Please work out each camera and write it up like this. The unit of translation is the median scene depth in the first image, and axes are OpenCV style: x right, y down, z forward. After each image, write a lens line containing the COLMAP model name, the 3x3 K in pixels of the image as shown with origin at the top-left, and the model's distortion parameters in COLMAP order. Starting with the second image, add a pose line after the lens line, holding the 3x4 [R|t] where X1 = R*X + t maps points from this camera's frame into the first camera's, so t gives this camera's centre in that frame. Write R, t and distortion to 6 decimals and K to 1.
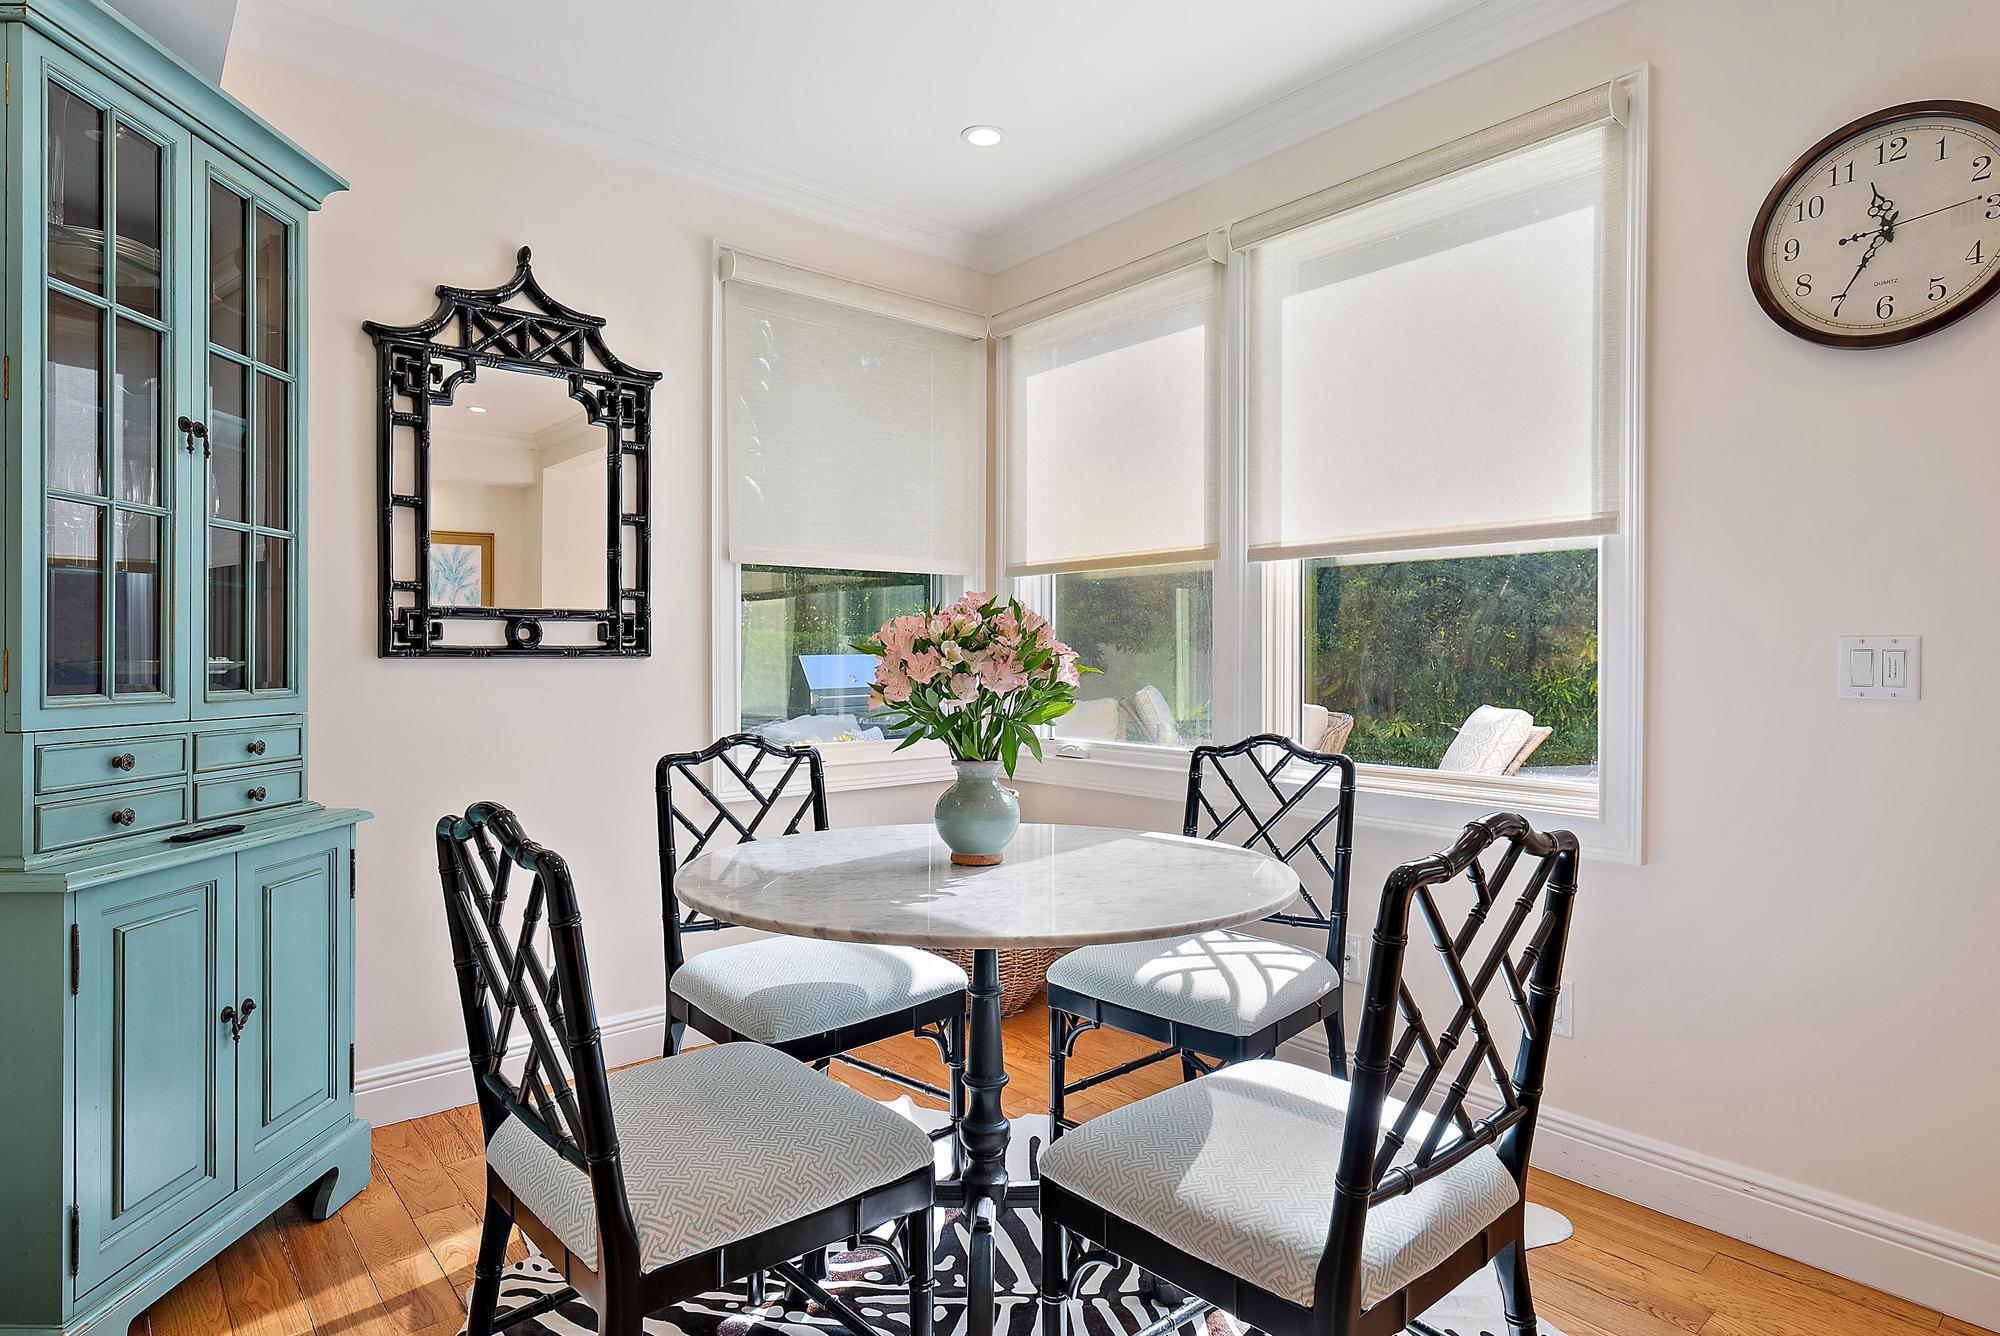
lens RADIAL K [[1075.5, 0, 1000.0], [0, 1075.5, 668.0], [0, 0, 1]] dist [0.000606, -0.000321]
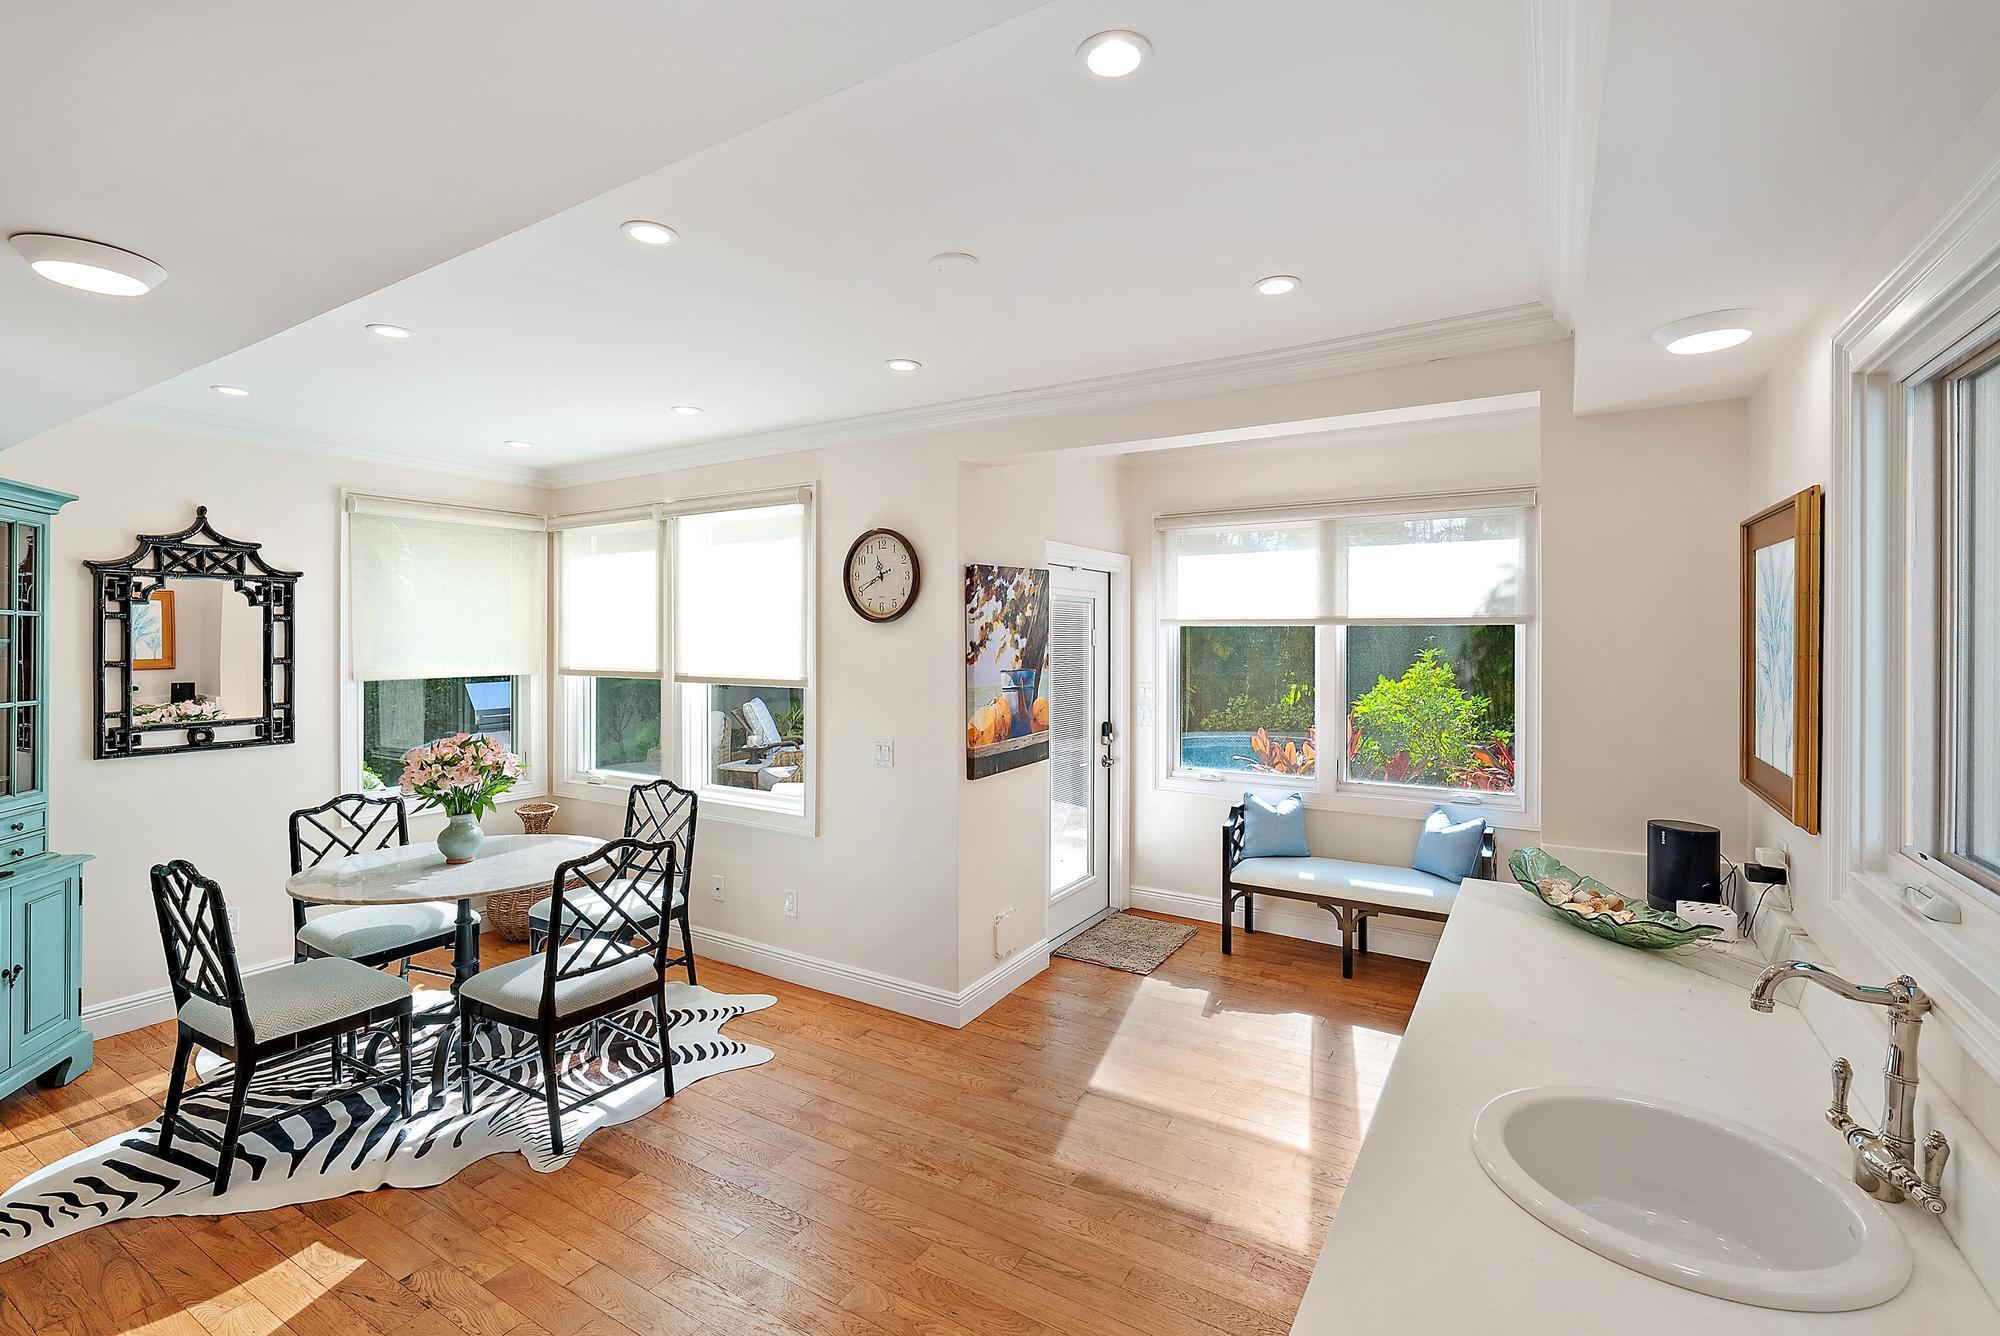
lens RADIAL K [[886.2, 0, 1001.0], [0, 886.2, 645.2], [0, 0, 1]] dist [-0.001408, -0.000197]
pose [[0.950826, -0.001250, 0.309723, 0.334181], [0.003435, 0.999973, -0.006511, -0.171954], [-0.309706, 0.007254, 0.950805, -0.739433]]
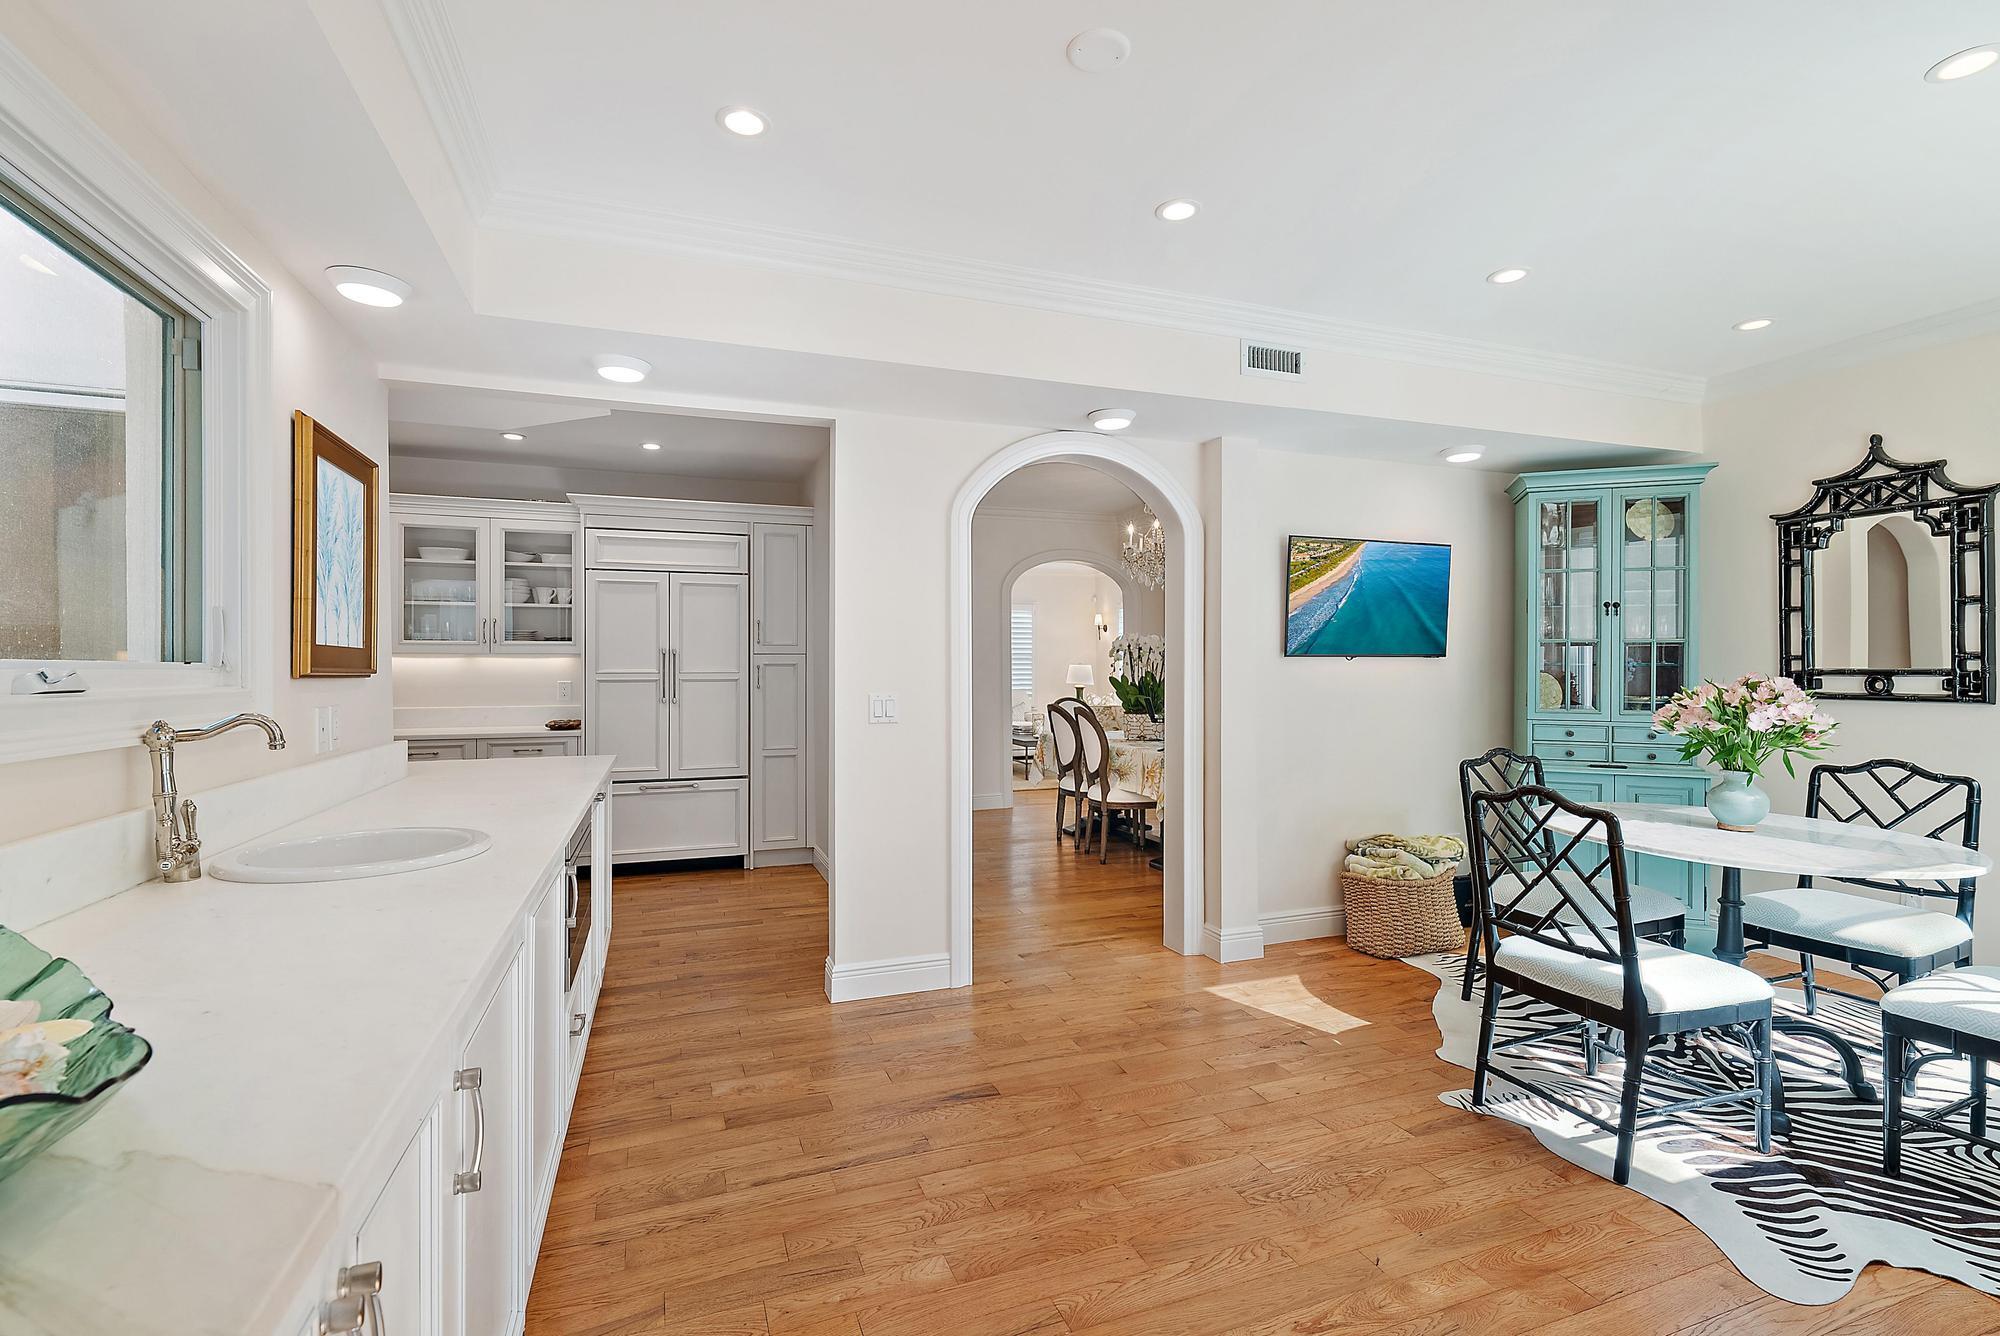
lens RADIAL K [[897.8, 0, 1002.0], [0, 897.8, 662.5], [0, 0, 1]] dist [0.003775, 0.000442]
pose [[-0.333743, -0.001752, -0.942663, 1.271999], [-0.010743, 0.999940, 0.001944, -0.057470], [0.942603, 0.010776, -0.333742, 0.269640]]
